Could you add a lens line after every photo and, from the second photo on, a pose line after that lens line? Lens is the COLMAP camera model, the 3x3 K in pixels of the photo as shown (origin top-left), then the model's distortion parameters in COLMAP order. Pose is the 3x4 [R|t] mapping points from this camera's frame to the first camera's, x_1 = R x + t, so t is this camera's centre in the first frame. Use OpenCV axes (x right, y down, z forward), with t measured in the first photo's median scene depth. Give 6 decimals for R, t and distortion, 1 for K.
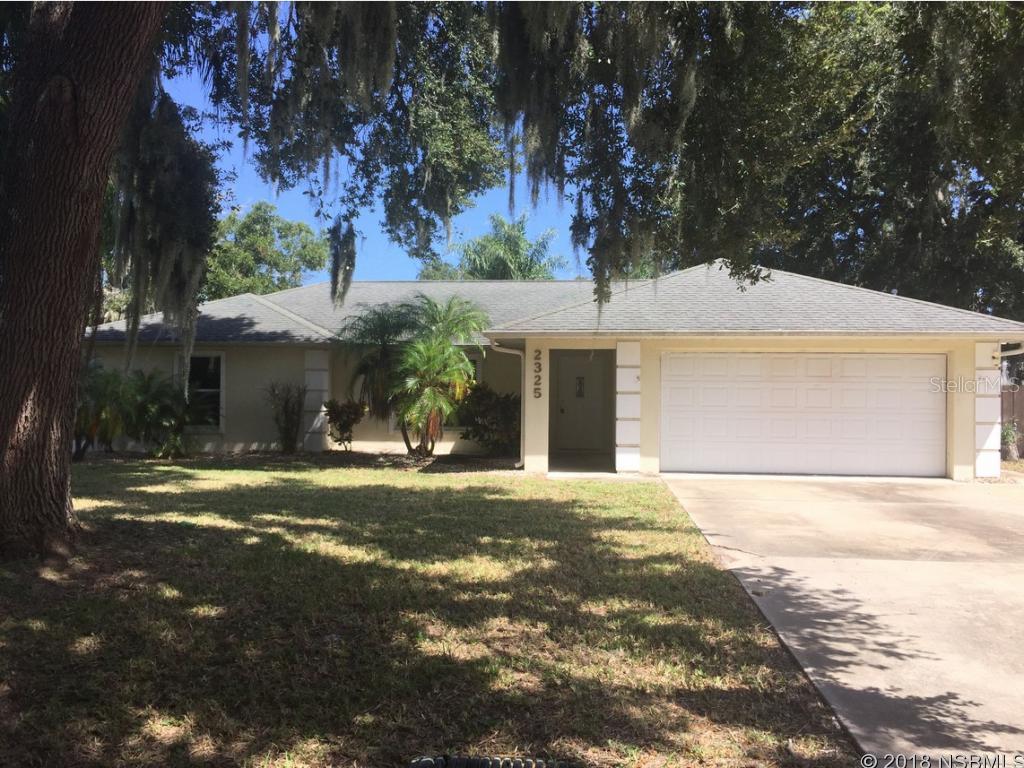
lens RADIAL K [[882.3, 0, 511.0], [0, 882.3, 383.3], [0, 0, 1]] dist [0.095231, -0.126729]
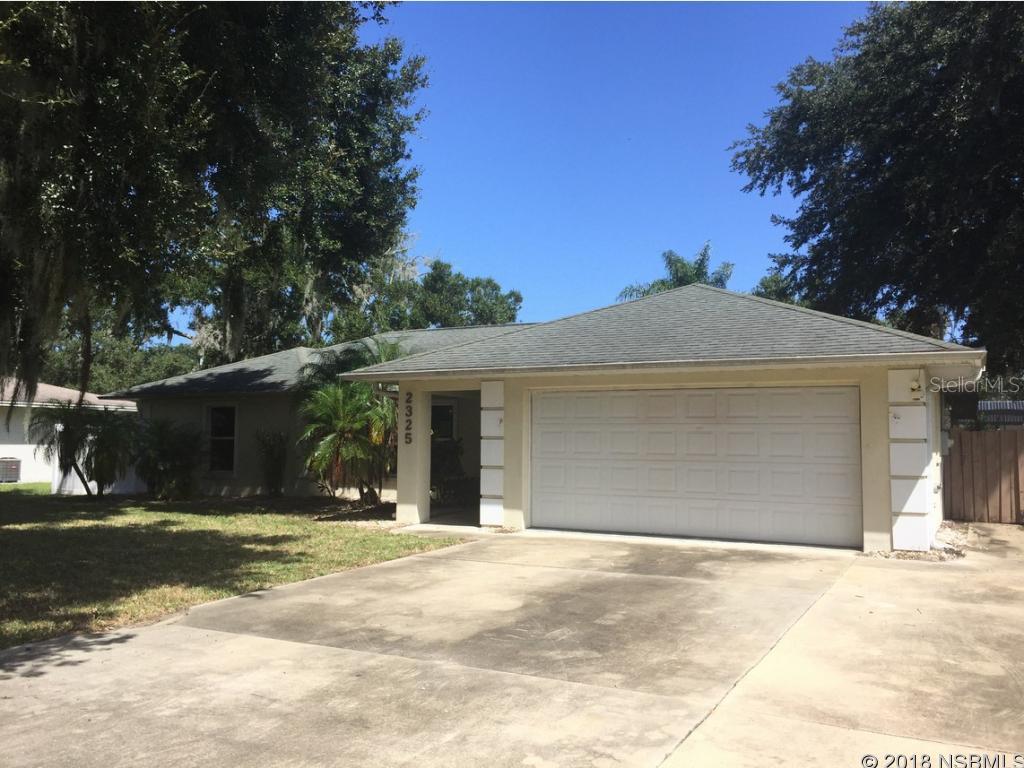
lens RADIAL K [[882.3, 0, 512.0], [0, 882.3, 385.2], [0, 0, 1]] dist [0.095231, -0.126729]
pose [[0.924929, -0.026286, -0.379230, 0.492938], [0.007579, 0.998683, -0.050738, 0.003002], [0.380064, 0.044054, 0.923910, 0.176211]]
